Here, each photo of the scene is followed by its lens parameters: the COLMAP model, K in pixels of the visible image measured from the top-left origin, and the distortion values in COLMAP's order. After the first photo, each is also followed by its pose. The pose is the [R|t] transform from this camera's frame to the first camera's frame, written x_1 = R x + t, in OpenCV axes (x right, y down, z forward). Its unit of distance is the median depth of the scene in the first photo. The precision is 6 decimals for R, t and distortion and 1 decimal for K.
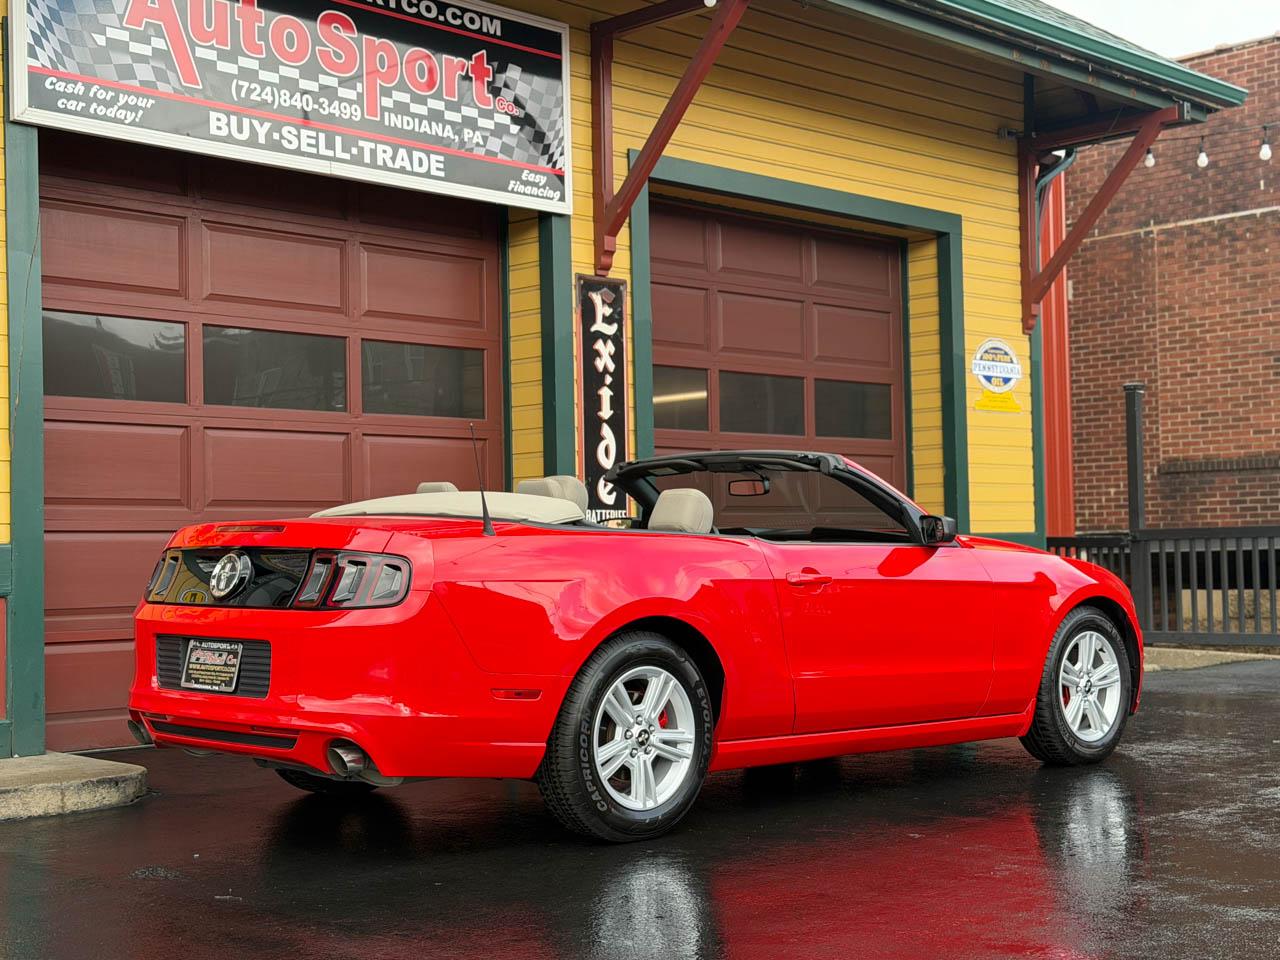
lens RADIAL K [[1814.6, 0, 656.5], [0, 1814.6, 490.4], [0, 0, 1]] dist [0.113911, 0.000000]
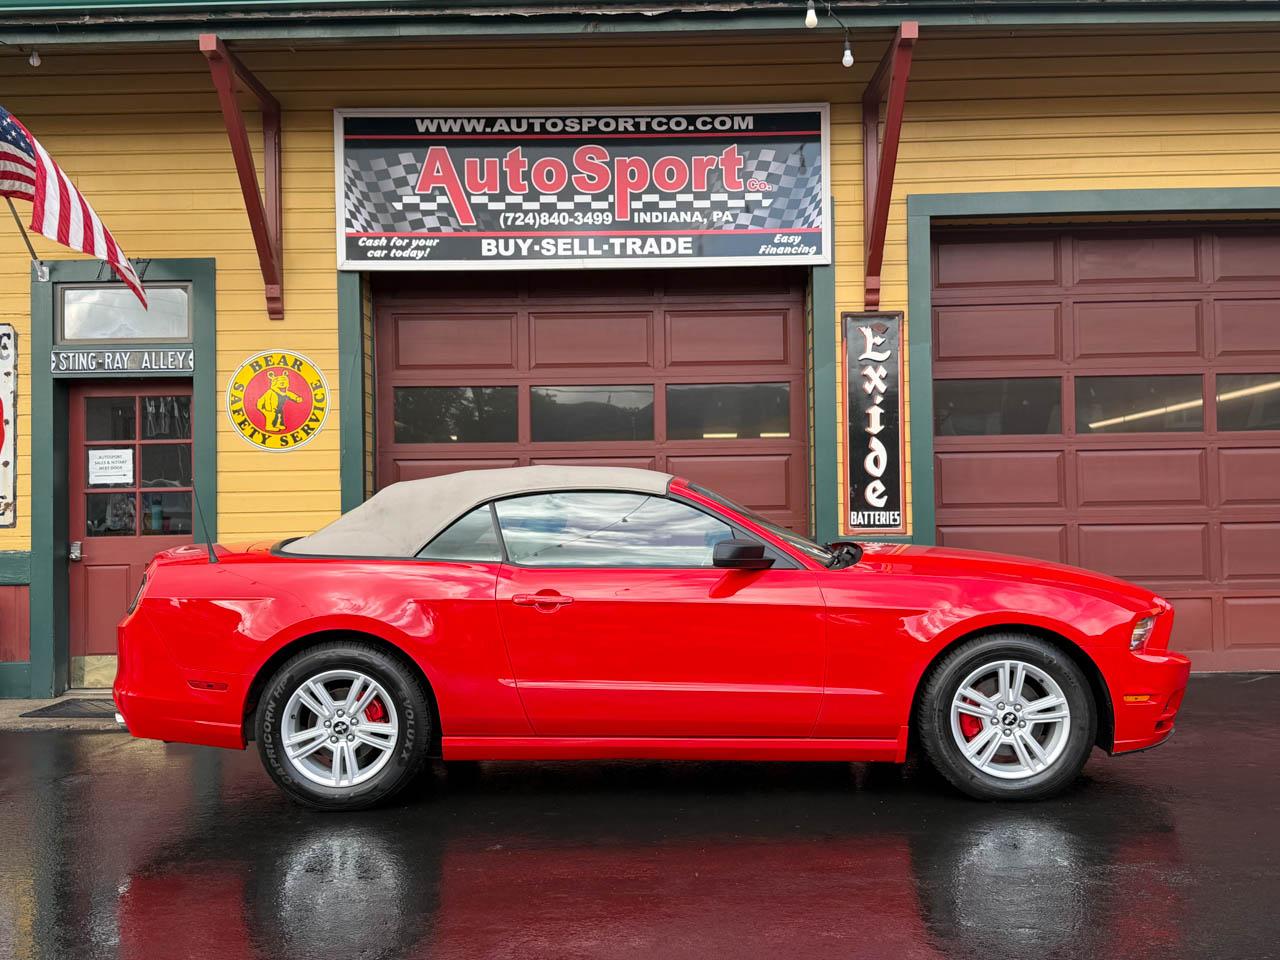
lens RADIAL K [[1279.6, 0, 654.1], [0, 1279.6, 480.4], [0, 0, 1]] dist [0.127975, 0.000000]
pose [[0.701539, -0.011815, -0.712534, 0.487508], [0.026968, 0.999587, 0.009977, -0.022524], [0.712121, -0.026214, 0.701567, 0.337468]]
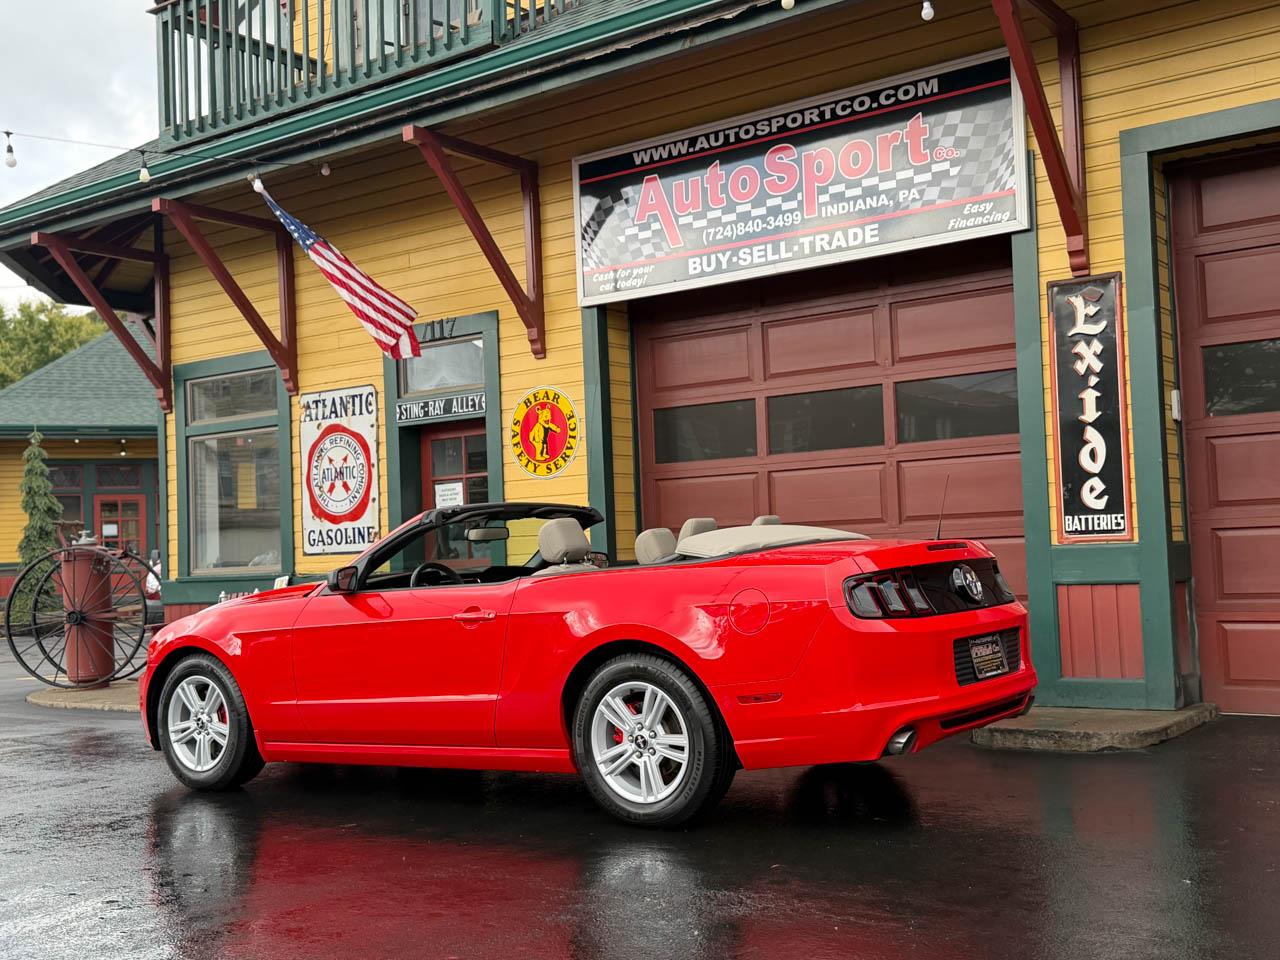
lens RADIAL K [[1444.6, 0, 645.4], [0, 1444.6, 487.9], [0, 0, 1]] dist [0.105749, 0.000000]
pose [[0.146903, -0.034085, -0.988563, 0.753915], [0.072618, 0.997081, -0.023588, -0.002874], [0.986482, -0.068323, 0.148949, 0.682173]]
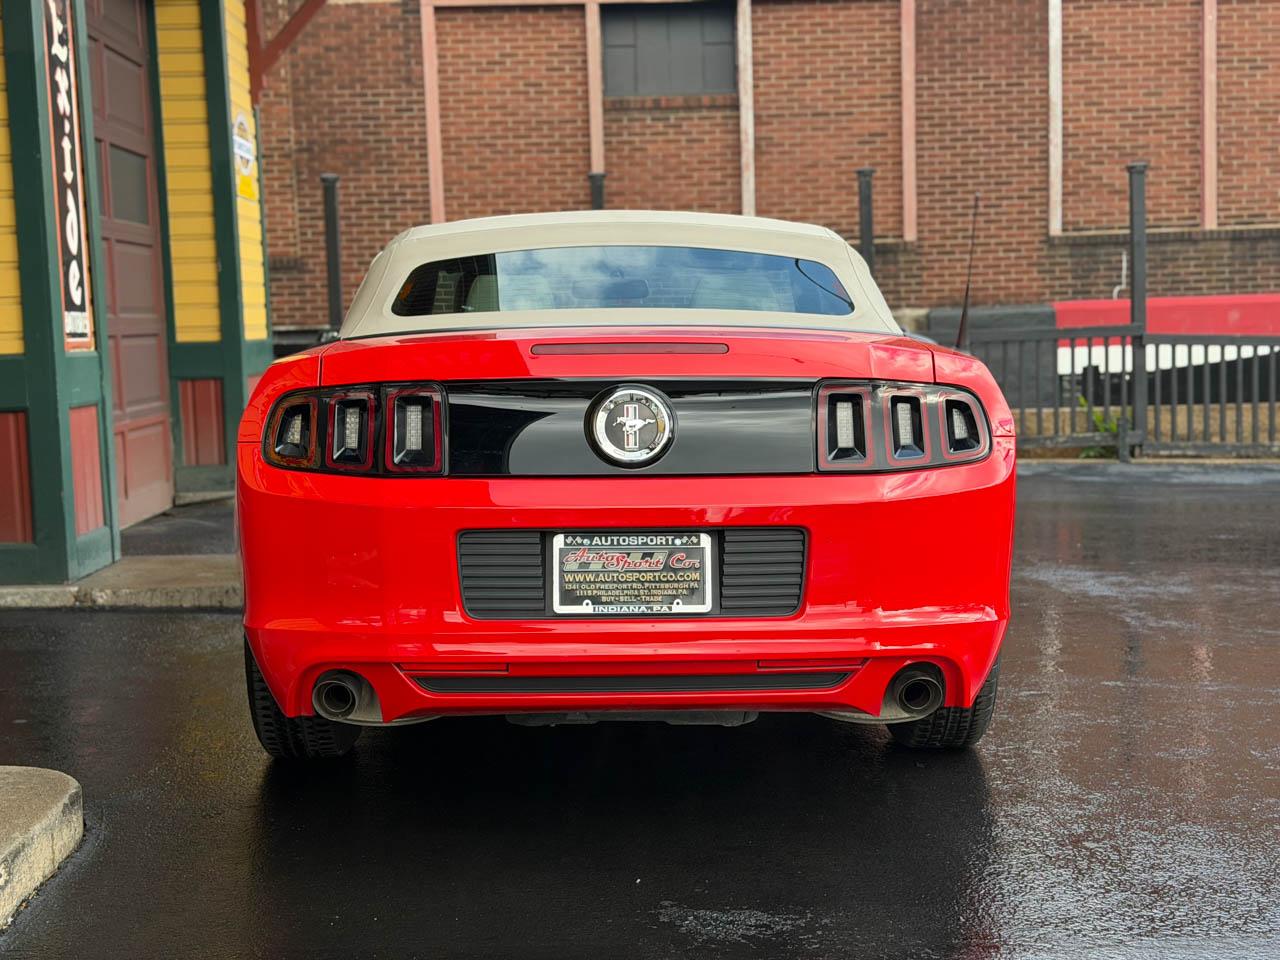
lens RADIAL K [[1814.6, 0, 640.1], [0, 1814.6, 449.2], [0, 0, 1]] dist [0.113911, 0.000000]
pose [[0.688156, -0.046572, 0.724066, -0.422413], [-0.016961, 0.996633, 0.080223, 0.002957], [-0.725364, -0.067487, 0.685049, 0.359584]]
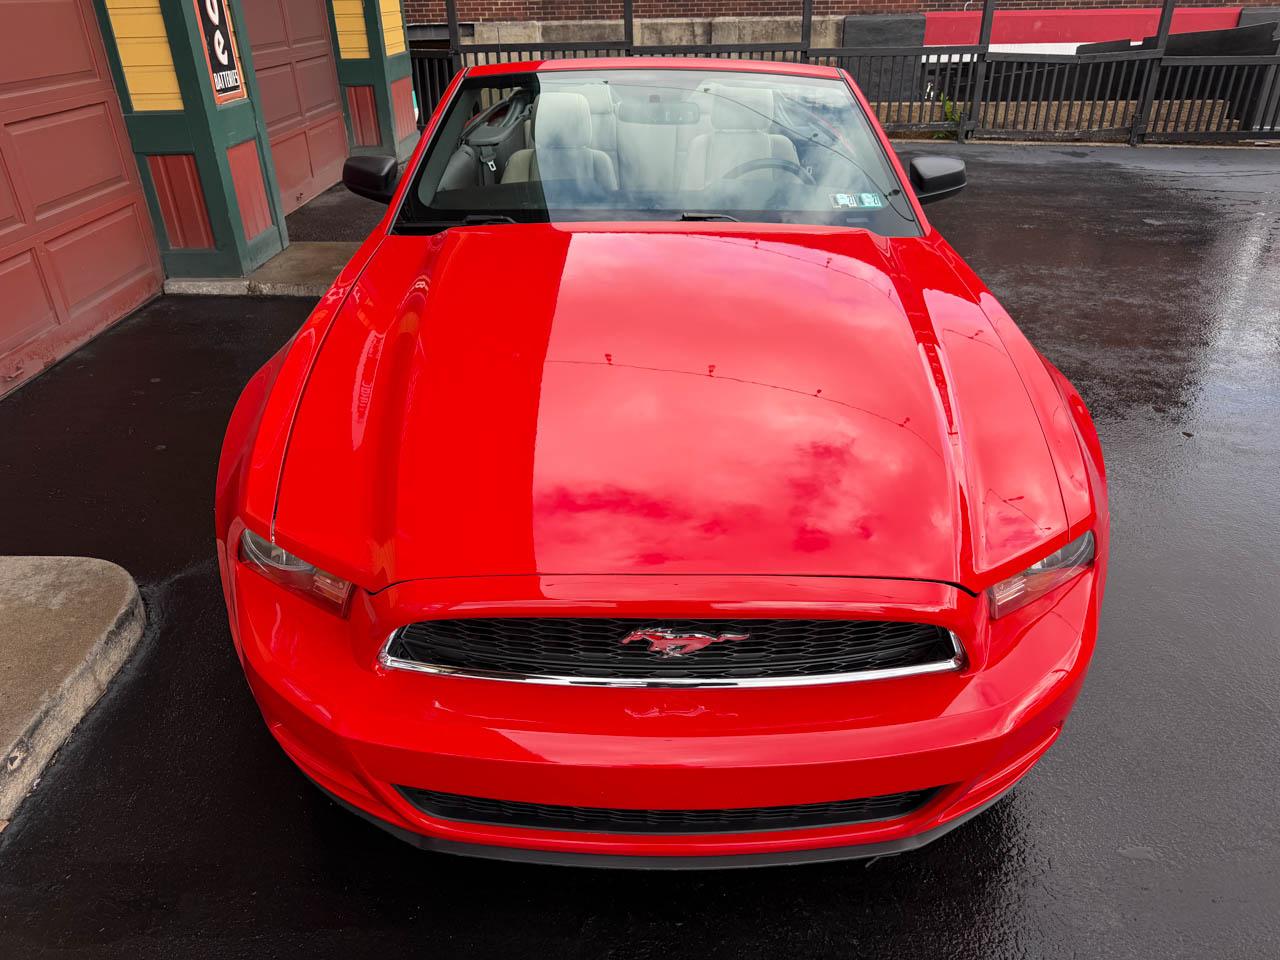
lens RADIAL K [[915.6, 0, 633.4], [0, 915.6, 479.9], [0, 0, 1]] dist [0.017436, -0.023665]
pose [[0.717172, -0.318990, 0.619604, -0.261107], [-0.029474, 0.874413, 0.484287, -0.045503], [-0.696272, -0.365579, 0.617703, 0.483667]]
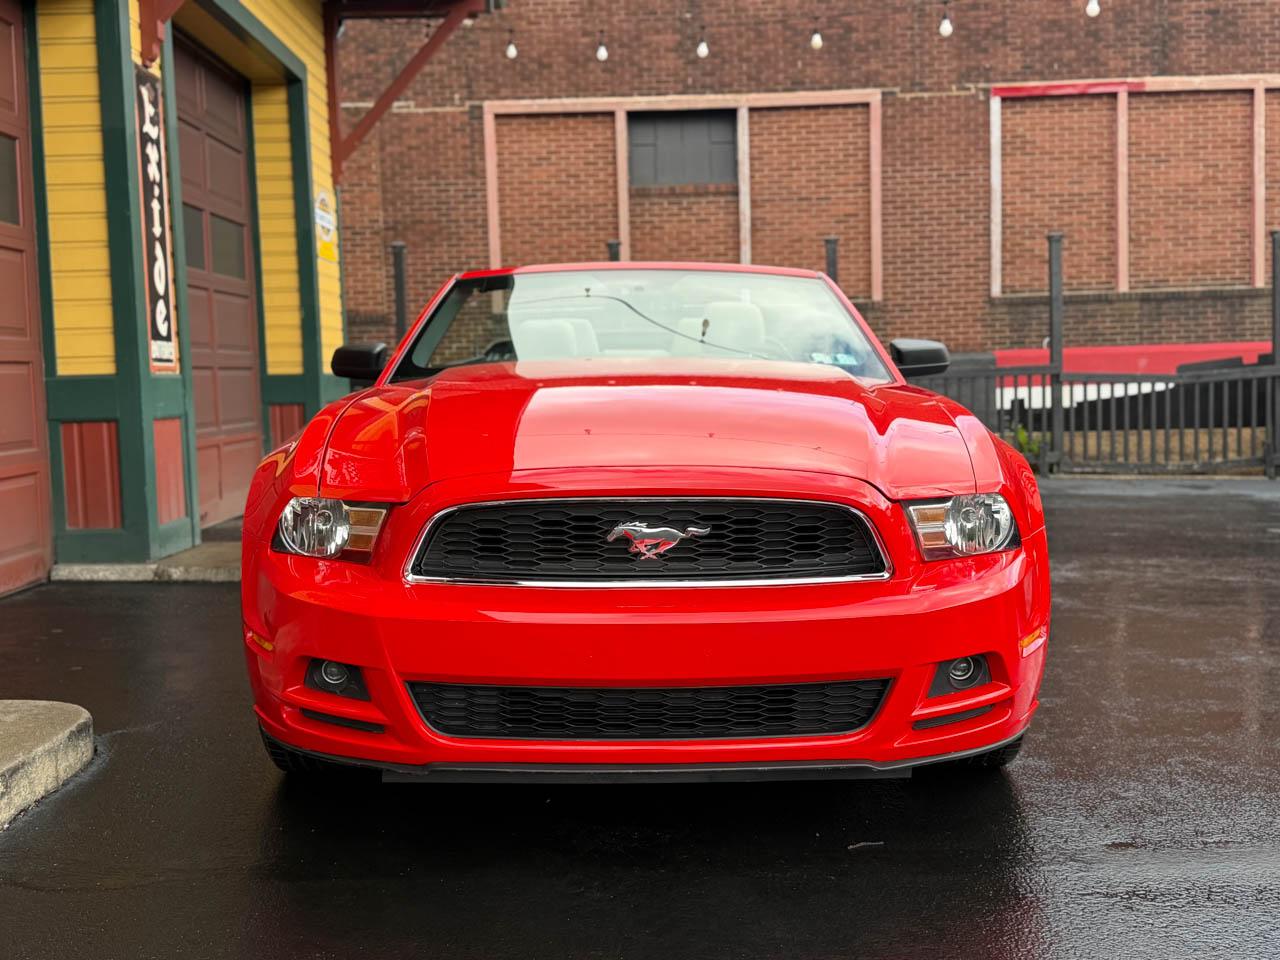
lens RADIAL K [[1444.6, 0, 636.4], [0, 1444.6, 451.9], [0, 0, 1]] dist [0.105749, 0.000000]
pose [[0.711623, -0.030373, 0.701905, -0.382020], [-0.019186, 0.997852, 0.062630, 0.016155], [-0.702299, -0.058036, 0.709512, 0.353468]]
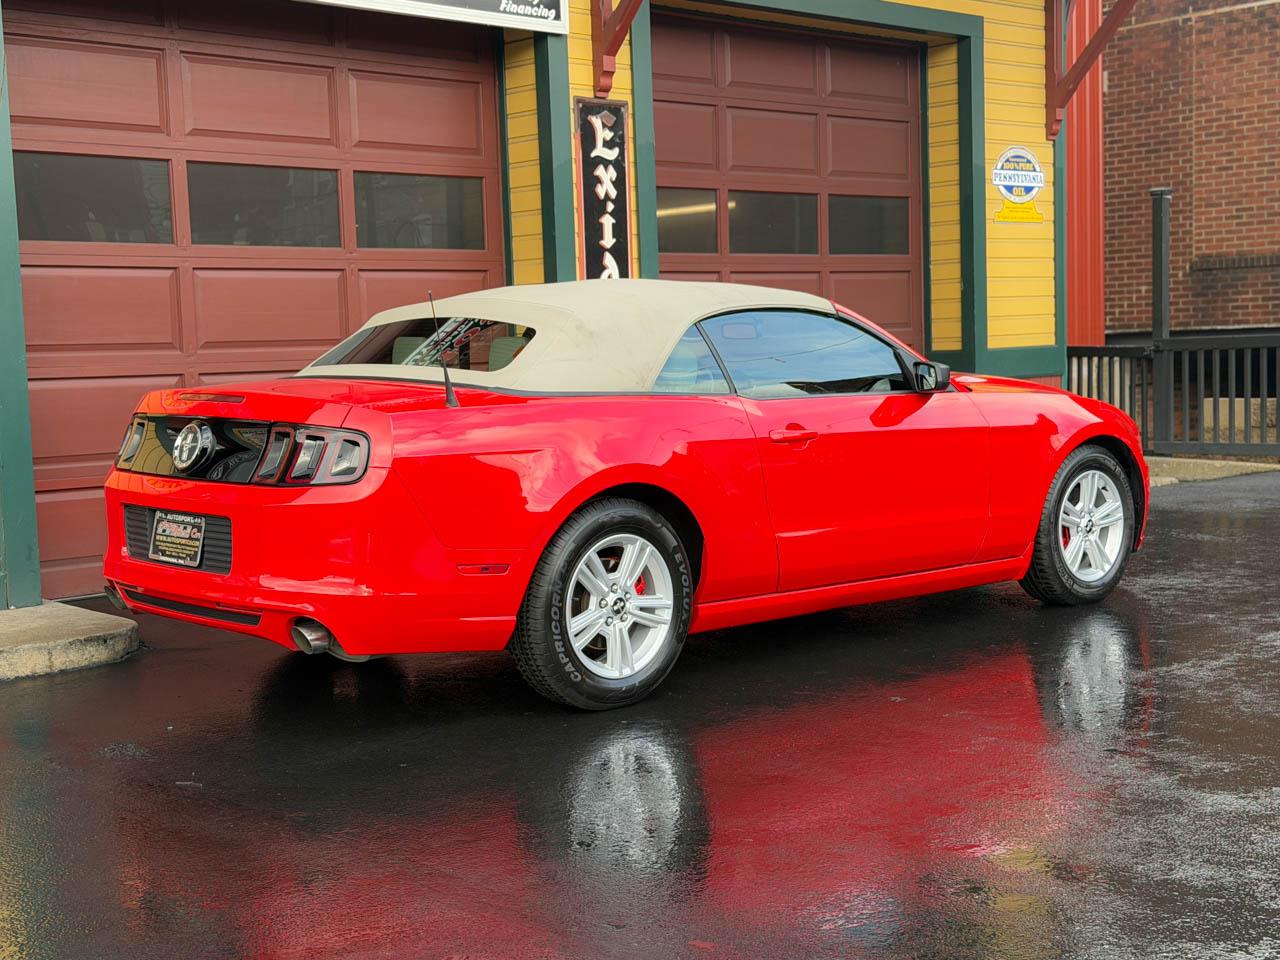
lens RADIAL K [[1763.9, 0, 651.6], [0, 1763.9, 484.4], [0, 0, 1]] dist [0.116115, 0.000000]
pose [[0.999421, -0.011048, -0.032194, 0.026378], [0.014775, 0.992912, 0.117931, -0.026020], [0.030663, -0.118338, 0.992500, 0.039018]]
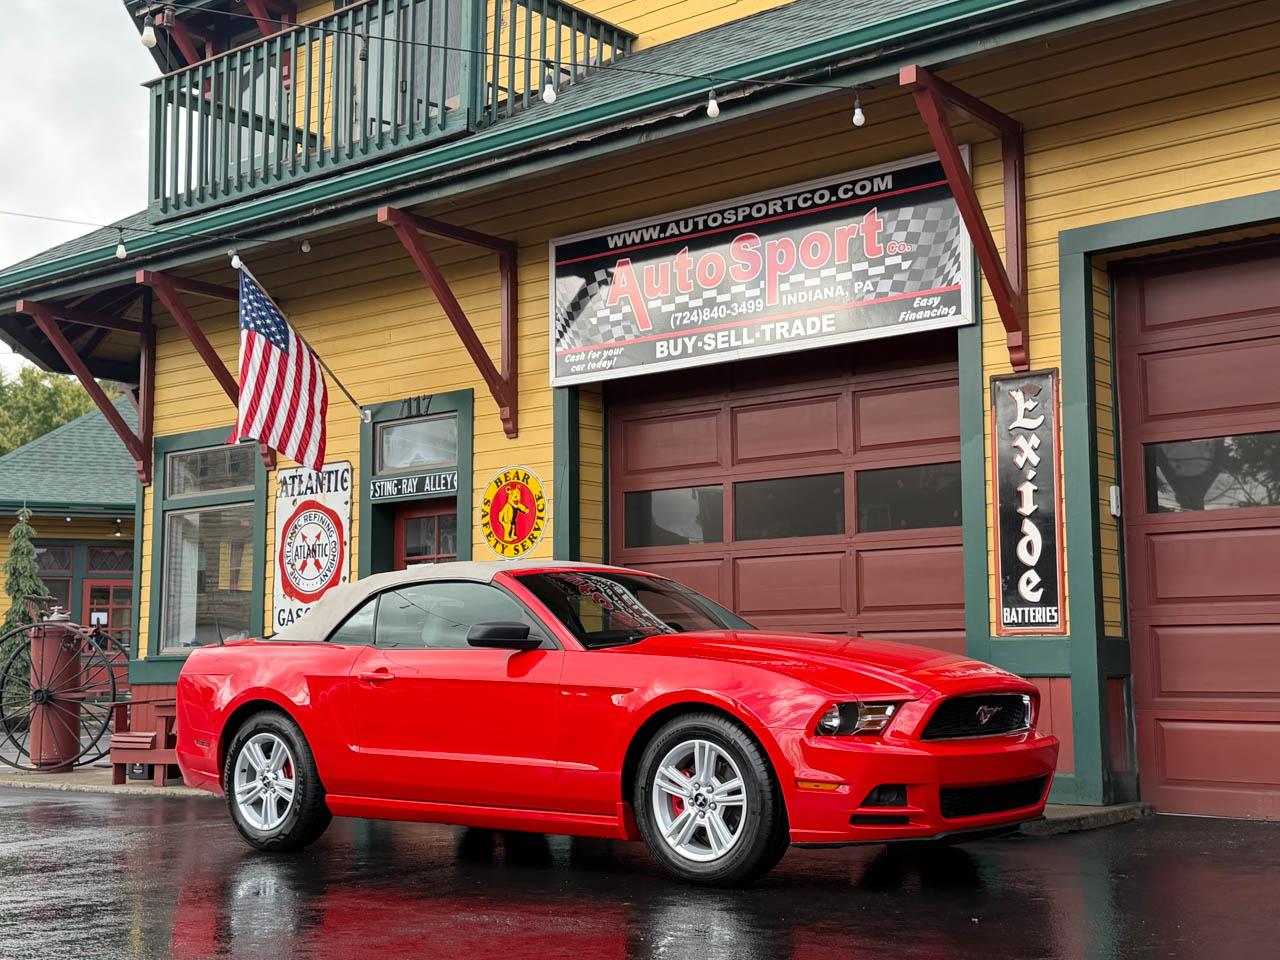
lens RADIAL K [[1688.7, 0, 651.0], [0, 1688.7, 475.6], [0, 0, 1]] dist [0.125565, 0.000000]
pose [[0.100421, -0.100596, -0.989846, 0.917017], [0.041168, 0.994444, -0.096887, 0.021805], [0.994093, -0.031021, 0.104004, 0.742788]]
